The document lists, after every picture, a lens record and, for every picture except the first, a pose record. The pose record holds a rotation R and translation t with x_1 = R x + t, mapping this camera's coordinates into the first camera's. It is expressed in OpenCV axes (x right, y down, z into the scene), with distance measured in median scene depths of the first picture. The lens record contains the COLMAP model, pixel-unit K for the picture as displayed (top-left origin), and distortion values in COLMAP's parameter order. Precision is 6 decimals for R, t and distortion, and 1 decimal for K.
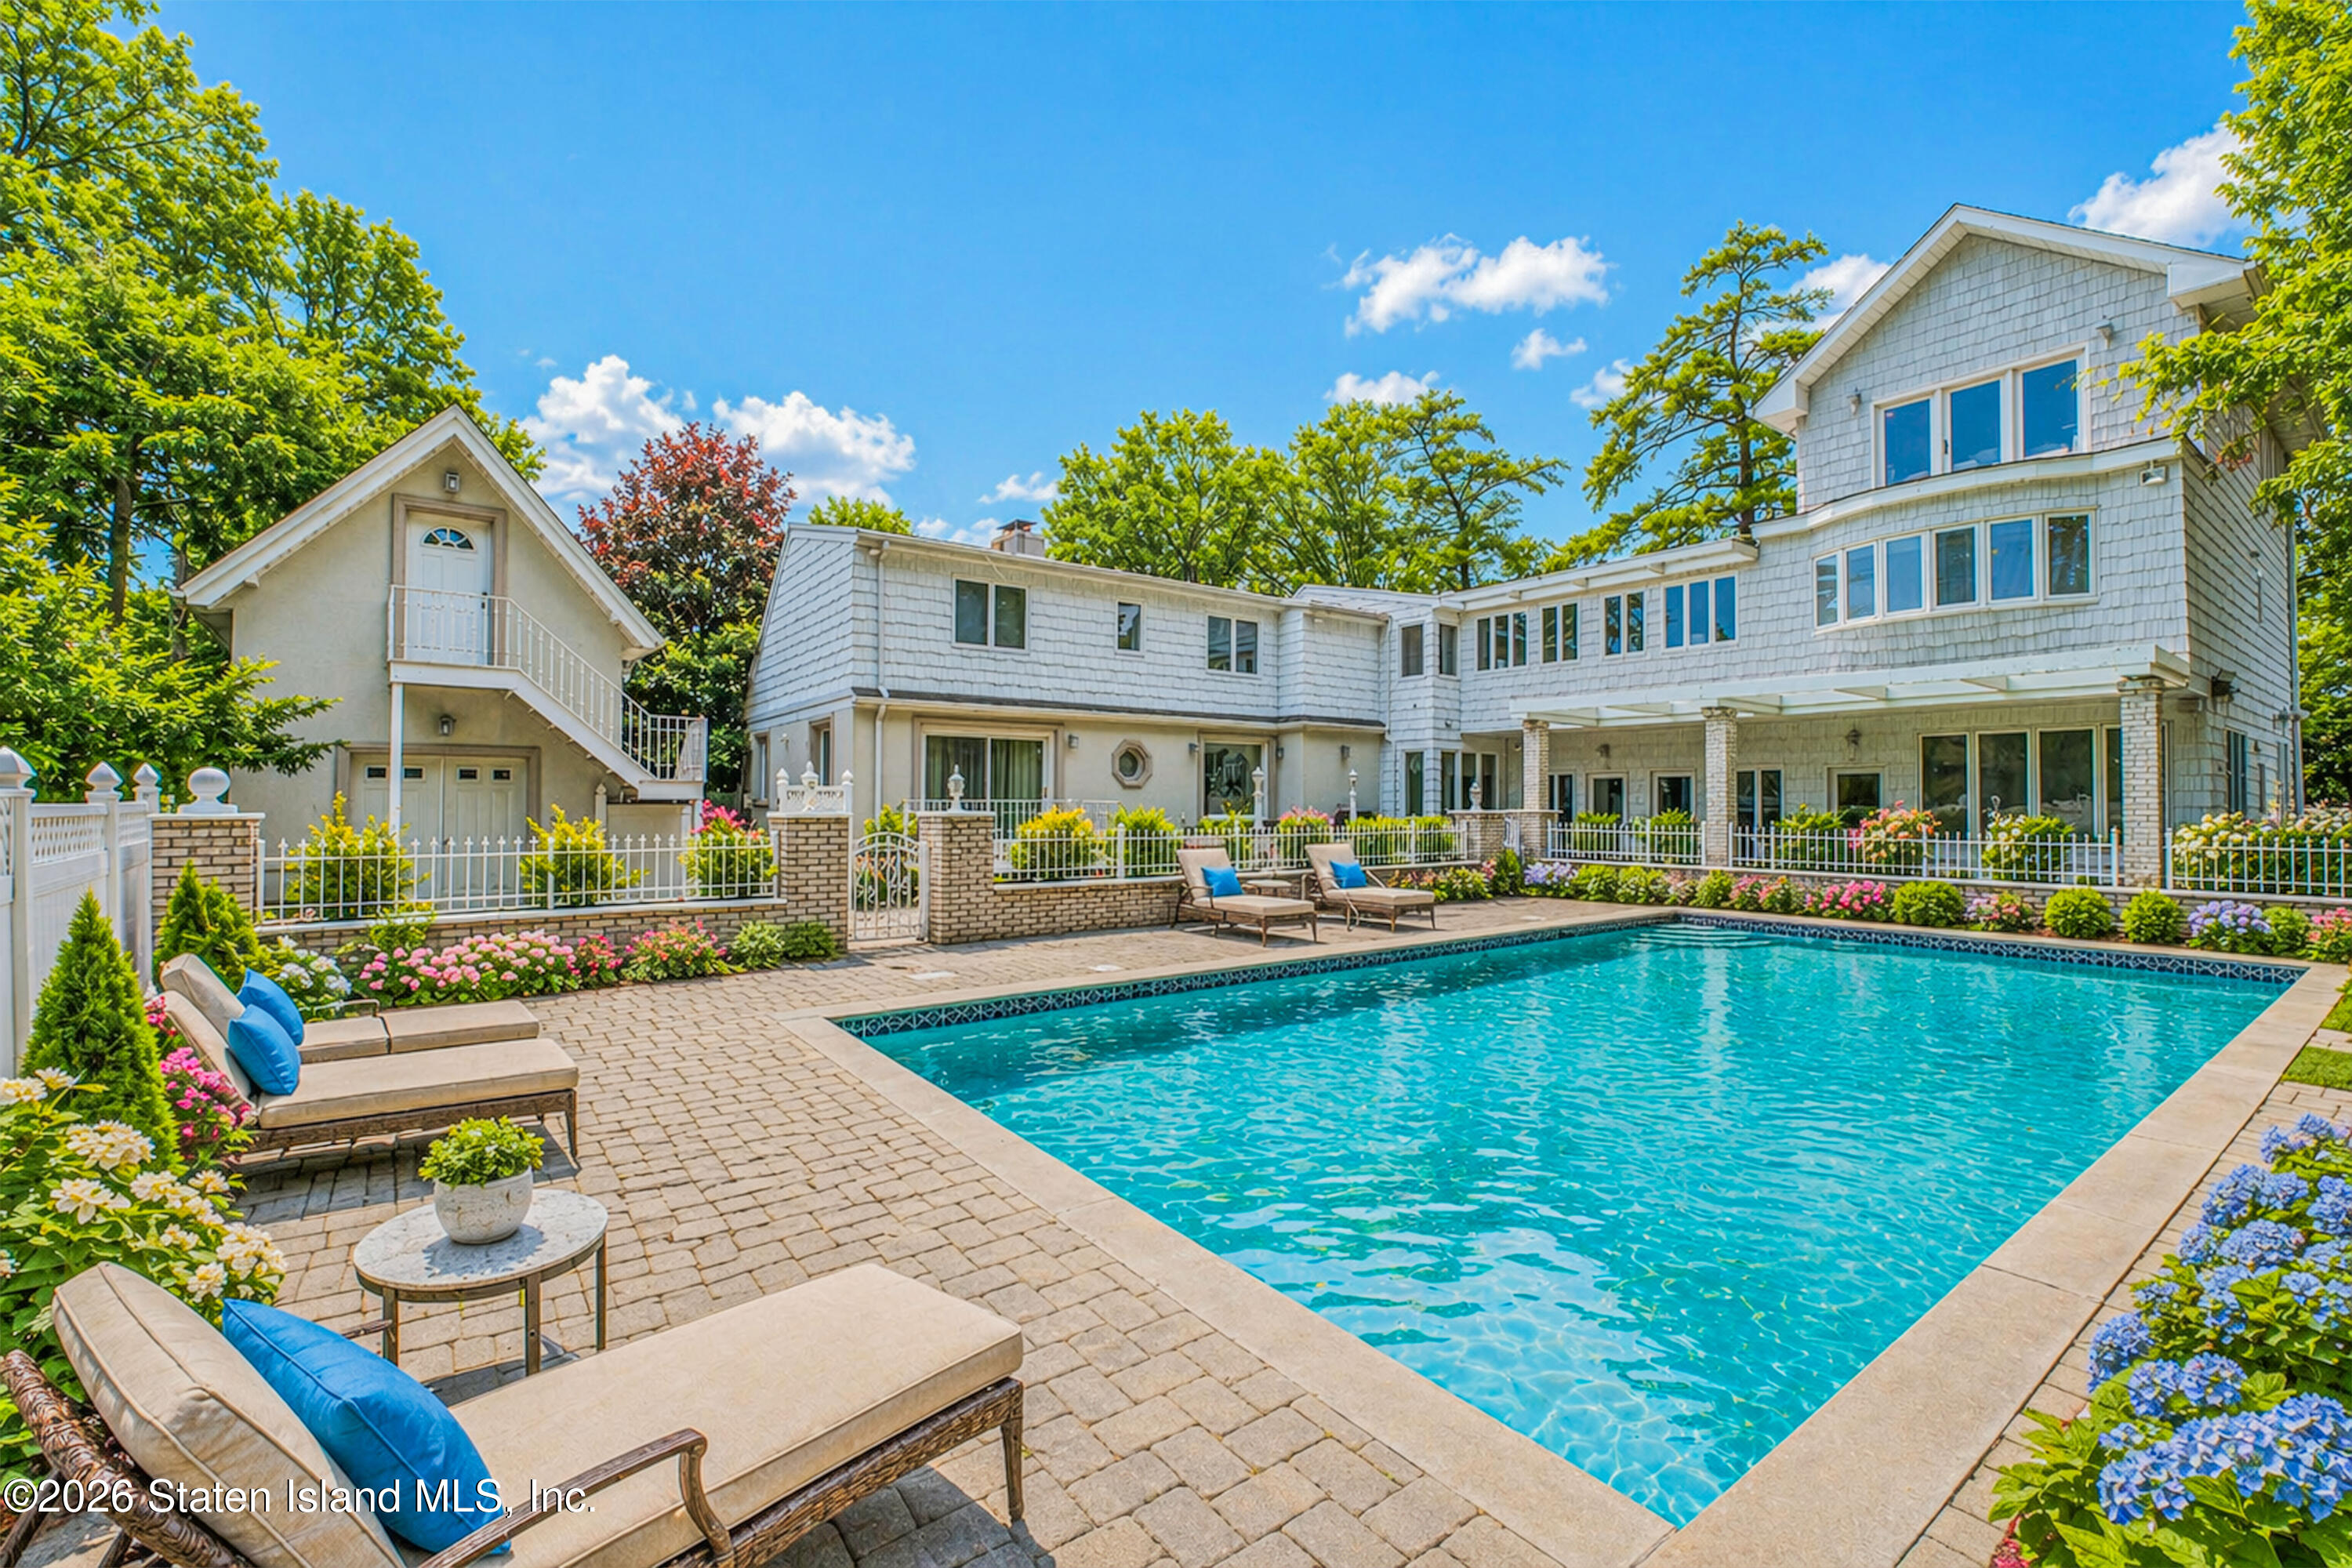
lens RADIAL K [[983.1, 0, 1176.0], [0, 983.1, 784.0], [0, 0, 1]] dist [0.000121, 0.000004]
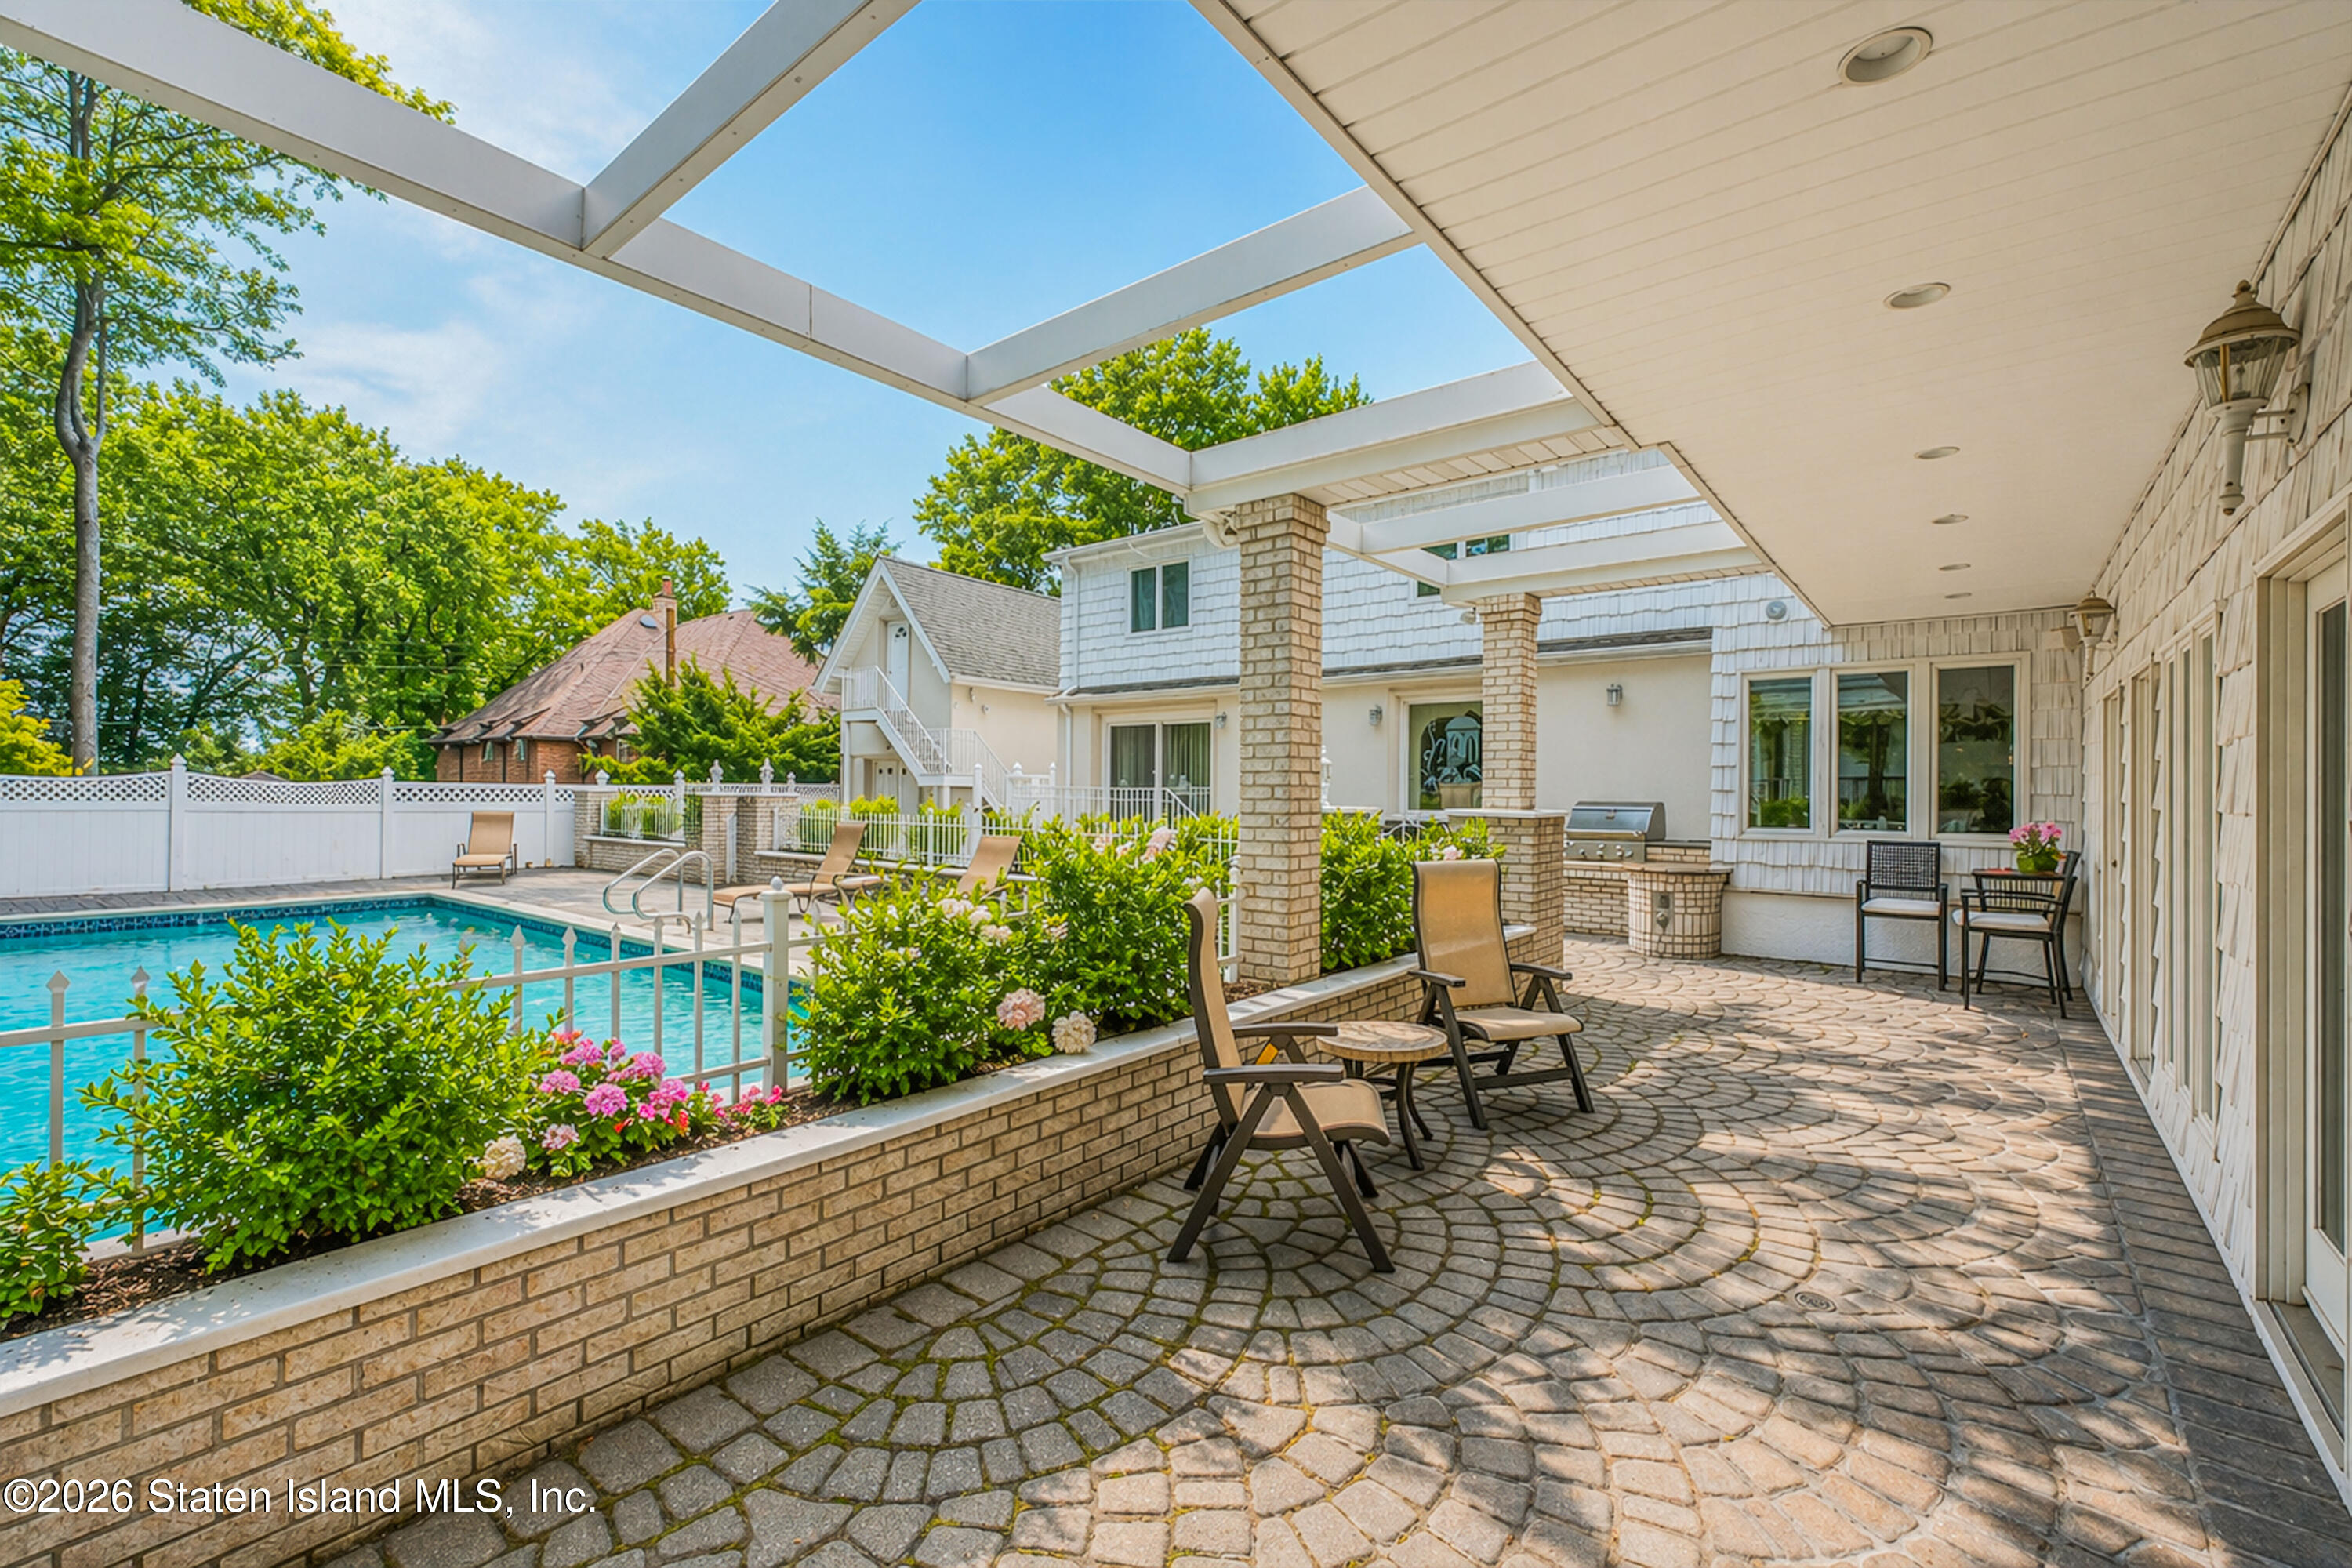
lens RADIAL K [[983.1, 0, 1176.0], [0, 983.1, 784.0], [0, 0, 1]] dist [0.000121, 0.000004]
pose [[0.243968, -0.007732, -0.969752, 0.746748], [0.011598, 0.999920, -0.005055, 0.018840], [0.969714, -0.010014, 0.244038, 0.756733]]
